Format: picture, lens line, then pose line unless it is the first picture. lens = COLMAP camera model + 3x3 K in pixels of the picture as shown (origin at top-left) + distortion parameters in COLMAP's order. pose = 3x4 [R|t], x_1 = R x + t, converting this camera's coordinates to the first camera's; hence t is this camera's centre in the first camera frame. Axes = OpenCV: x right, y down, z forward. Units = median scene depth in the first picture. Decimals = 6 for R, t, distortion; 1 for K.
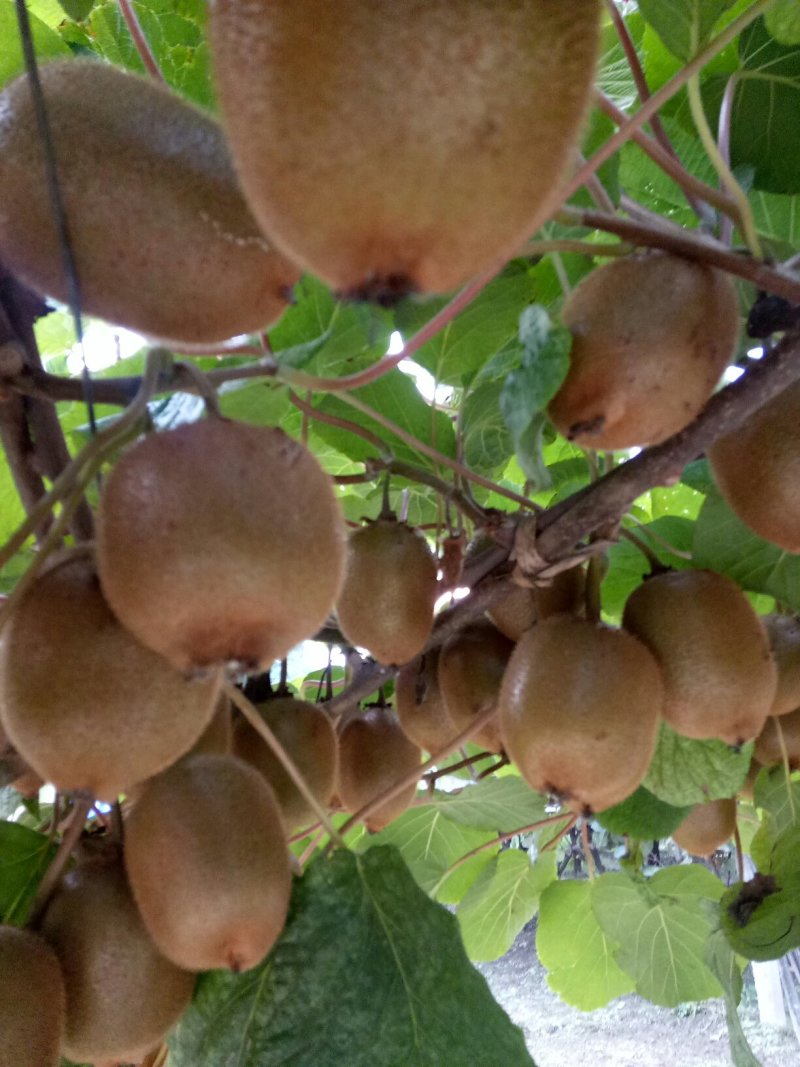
lens RADIAL K [[803.0, 0, 400.0], [0, 803.0, 533.5], [0, 0, 1]] dist [0.021355, -0.051814]
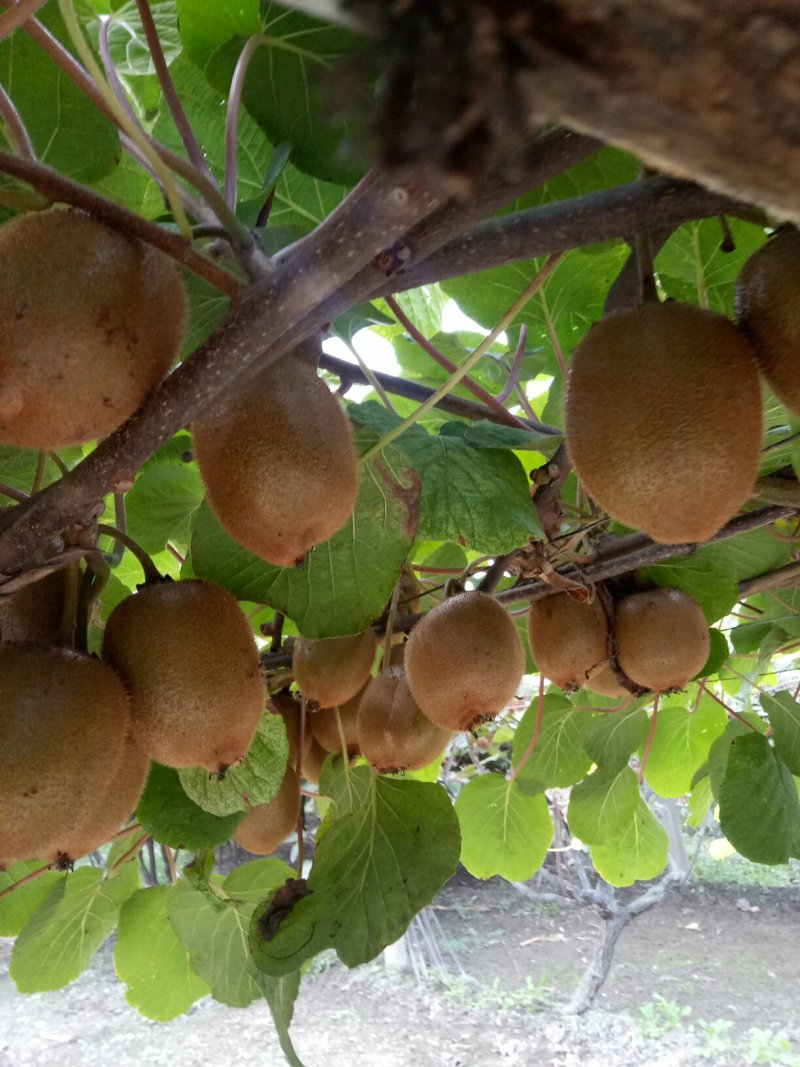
lens RADIAL K [[799.5, 0, 400.0], [0, 799.5, 533.5], [0, 0, 1]] dist [0.105111, -0.211206]
pose [[0.915823, 0.002624, 0.401574, 0.159723], [-0.016040, 0.999420, 0.030049, -0.027639], [-0.401262, -0.033961, 0.915334, 0.054209]]
